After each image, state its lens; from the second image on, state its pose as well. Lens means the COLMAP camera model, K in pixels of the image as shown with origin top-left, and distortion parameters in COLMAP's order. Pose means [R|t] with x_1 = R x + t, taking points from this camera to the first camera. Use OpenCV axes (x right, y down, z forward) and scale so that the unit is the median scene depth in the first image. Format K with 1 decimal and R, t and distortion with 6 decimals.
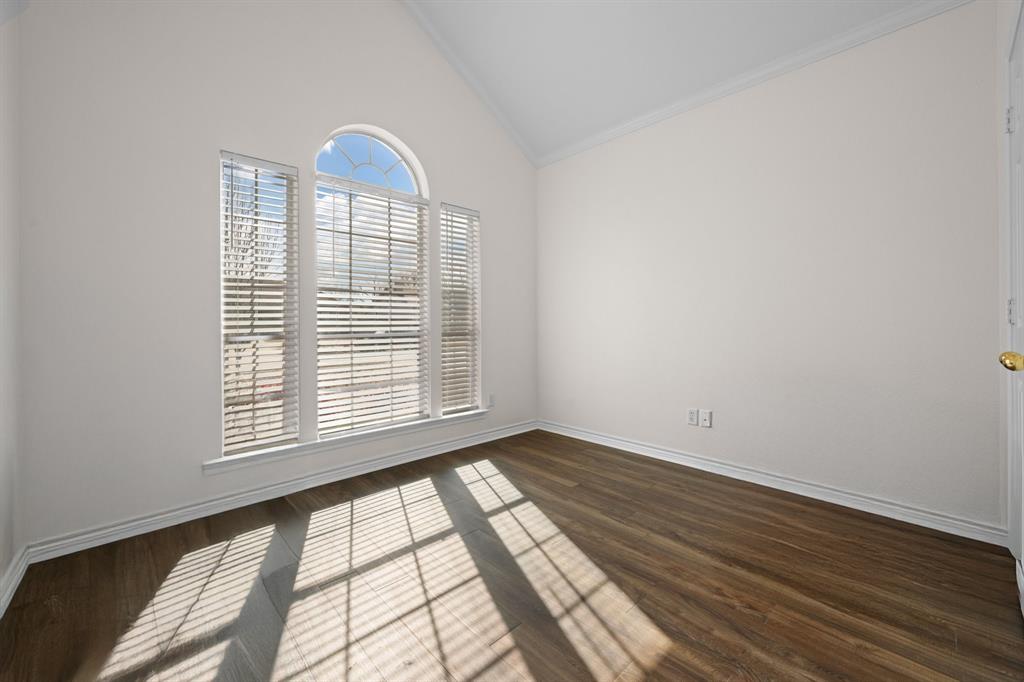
lens RADIAL K [[402.4, 0, 516.3], [0, 402.4, 339.6], [0, 0, 1]] dist [0.002933, 0.000235]
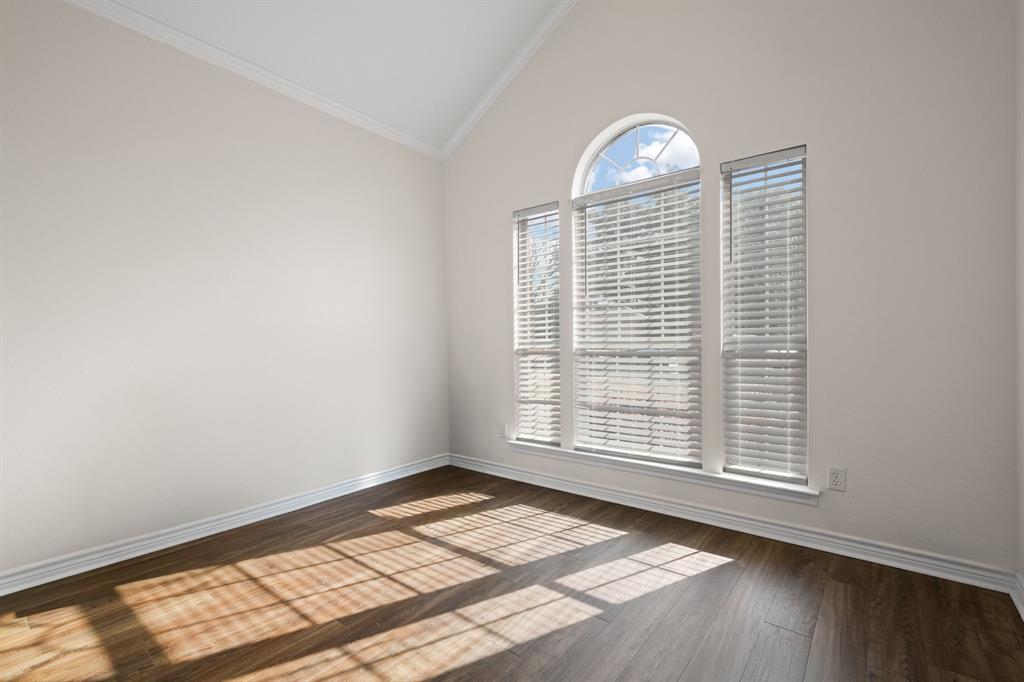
lens RADIAL K [[456.3, 0, 516.0], [0, 456.3, 343.9], [0, 0, 1]] dist [-0.000927, 0.001083]
pose [[0.158542, 0.010801, -0.987293, 0.787017], [-0.031871, 0.999475, 0.005817, -0.037874], [0.986838, 0.030544, 0.158803, 0.768963]]
